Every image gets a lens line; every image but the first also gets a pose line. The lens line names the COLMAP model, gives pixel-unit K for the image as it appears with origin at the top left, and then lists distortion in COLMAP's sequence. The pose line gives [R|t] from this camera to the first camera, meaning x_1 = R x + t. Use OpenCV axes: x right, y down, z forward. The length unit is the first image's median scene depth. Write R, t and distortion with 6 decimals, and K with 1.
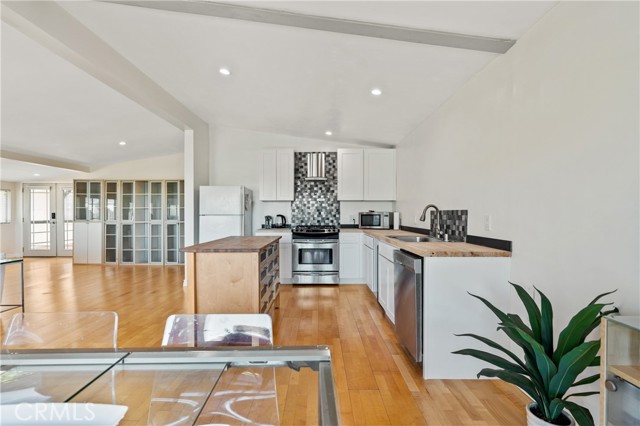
lens RADIAL K [[309.4, 0, 320.0], [0, 309.4, 213.0], [0, 0, 1]] dist [-0.000553, -0.000014]
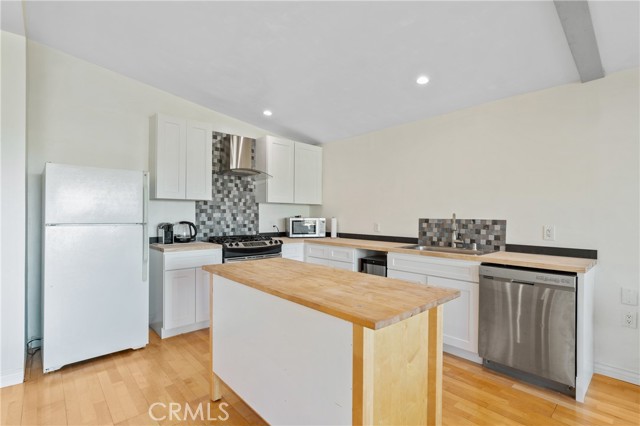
lens RADIAL K [[309.4, 0, 320.0], [0, 309.4, 213.0], [0, 0, 1]] dist [-0.000553, -0.000014]
pose [[0.752744, 0.008108, 0.658263, -0.346022], [-0.008259, 0.999962, -0.002872, -0.012627], [-0.658261, -0.003275, 0.752783, 0.318451]]
